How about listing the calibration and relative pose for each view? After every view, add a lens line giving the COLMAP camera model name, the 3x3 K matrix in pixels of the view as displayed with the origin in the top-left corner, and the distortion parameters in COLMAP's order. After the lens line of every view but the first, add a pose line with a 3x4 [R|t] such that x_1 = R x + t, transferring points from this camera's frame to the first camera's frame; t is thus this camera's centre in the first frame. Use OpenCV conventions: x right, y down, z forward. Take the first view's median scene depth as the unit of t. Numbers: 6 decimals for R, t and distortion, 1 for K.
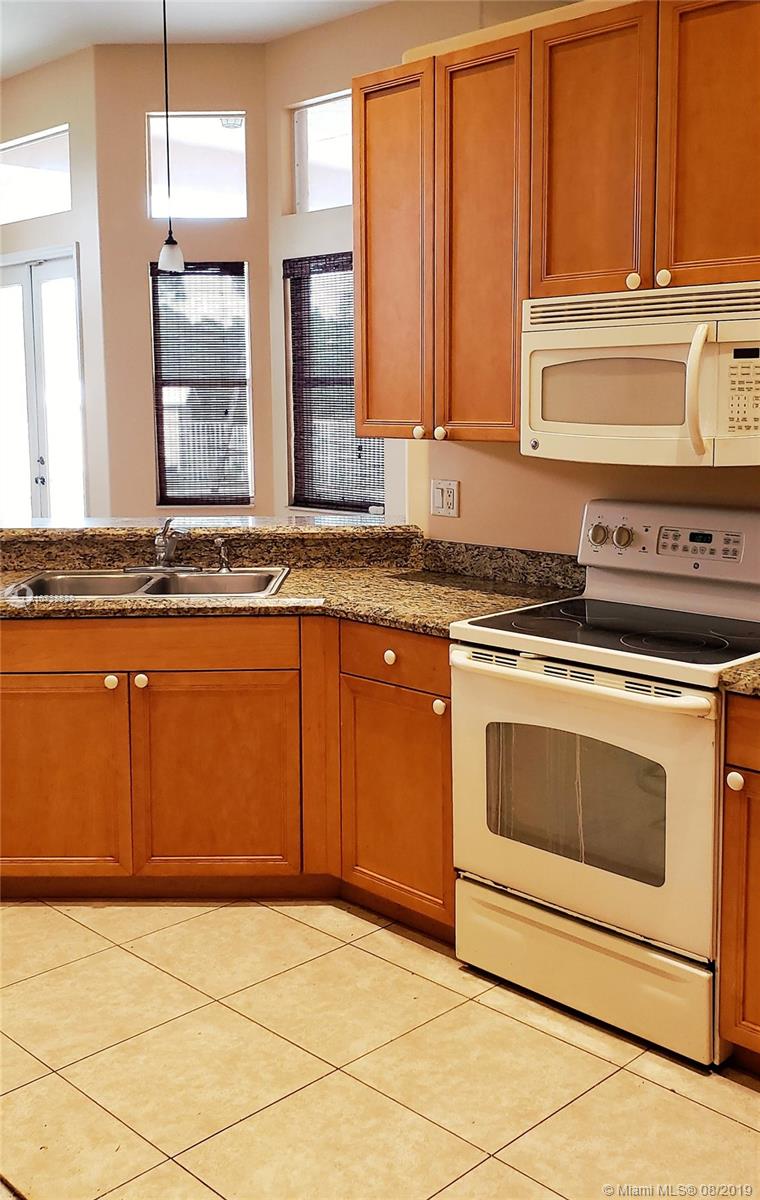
lens RADIAL K [[1207.3, 0, 407.6], [0, 1207.3, 535.1], [0, 0, 1]] dist [0.242986, -0.740536]
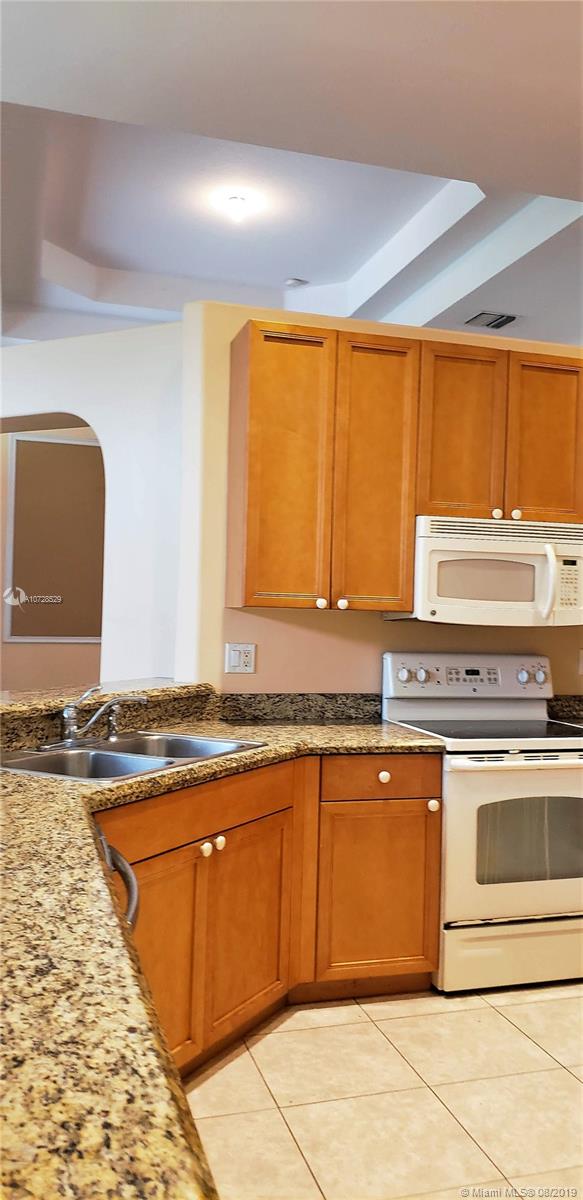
lens RADIAL K [[934.3, 0, 291.5], [0, 934.3, 600.0], [0, 0, 1]] dist [0.110173, -0.191137]
pose [[0.470691, 0.027037, 0.881884, -0.963491], [0.073872, 0.994813, -0.069927, -0.023847], [-0.879200, 0.098060, 0.466252, 0.616670]]
